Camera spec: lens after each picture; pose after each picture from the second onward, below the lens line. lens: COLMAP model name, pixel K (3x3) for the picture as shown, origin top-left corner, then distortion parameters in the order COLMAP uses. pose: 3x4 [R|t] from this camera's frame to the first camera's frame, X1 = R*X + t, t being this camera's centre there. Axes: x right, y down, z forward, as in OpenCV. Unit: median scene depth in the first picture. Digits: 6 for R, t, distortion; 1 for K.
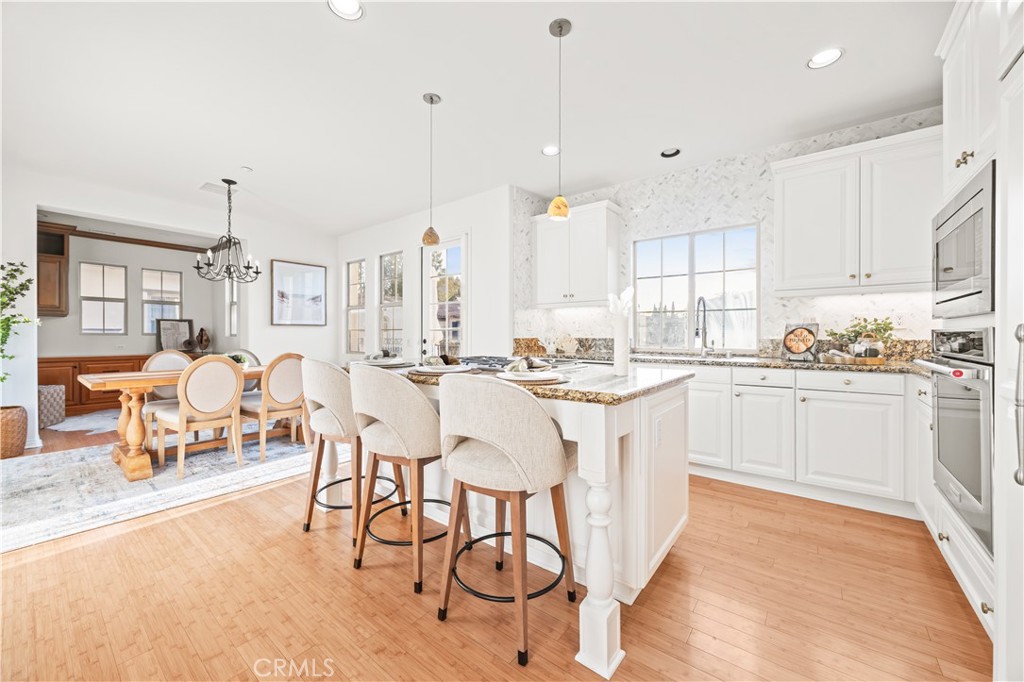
lens RADIAL K [[387.5, 0, 515.5], [0, 387.5, 338.6], [0, 0, 1]] dist [-0.005444, -0.000156]
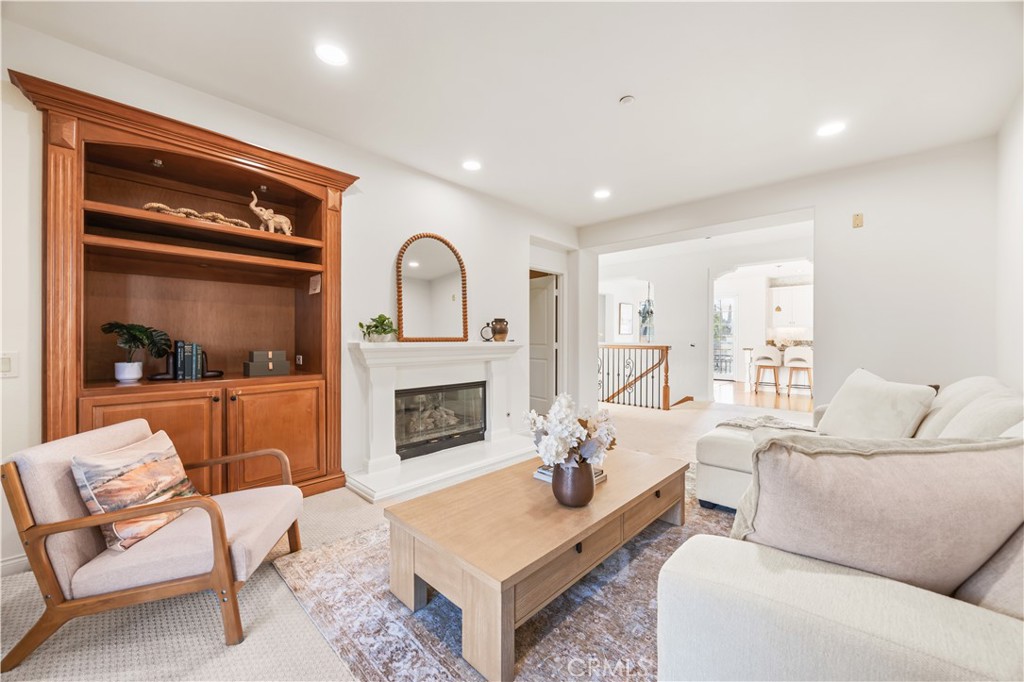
lens RADIAL K [[387.5, 0, 511.5], [0, 387.5, 339.4], [0, 0, 1]] dist [-0.005444, -0.000156]
pose [[0.994472, -0.000770, -0.104999, -1.426892], [0.000520, 0.999997, -0.002411, -0.001935], [0.105000, 0.002343, 0.994469, -1.665547]]
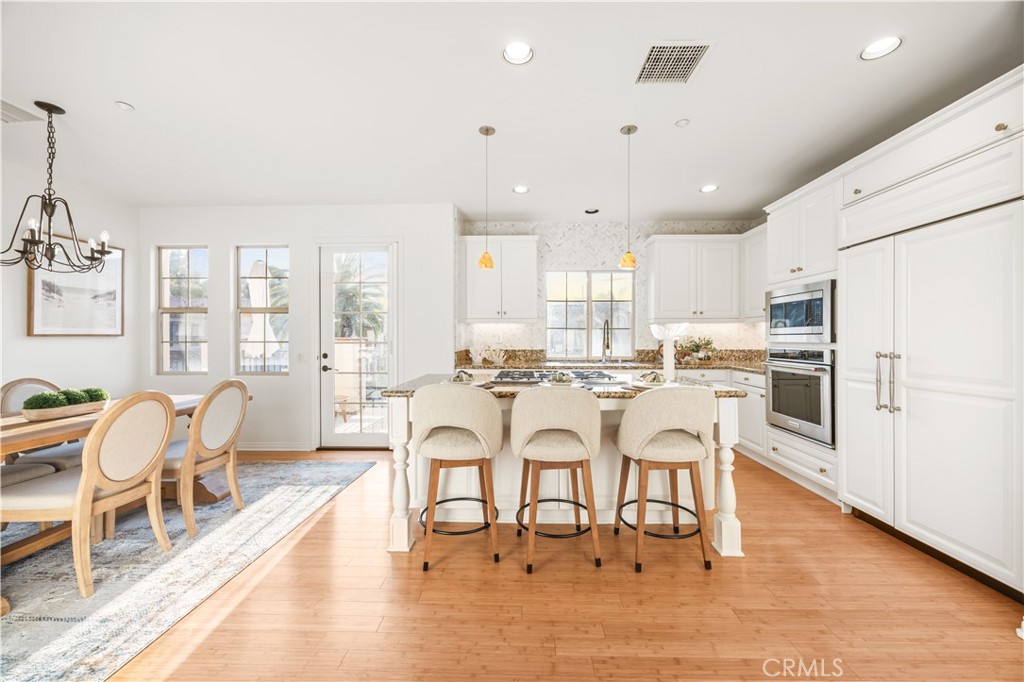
lens RADIAL K [[387.5, 0, 519.2], [0, 387.5, 340.6], [0, 0, 1]] dist [-0.005444, -0.000156]
pose [[0.802247, -0.005945, 0.596962, -0.529149], [0.008073, 0.999967, -0.000891, -0.030082], [-0.596937, 0.005534, 0.802269, 0.067604]]
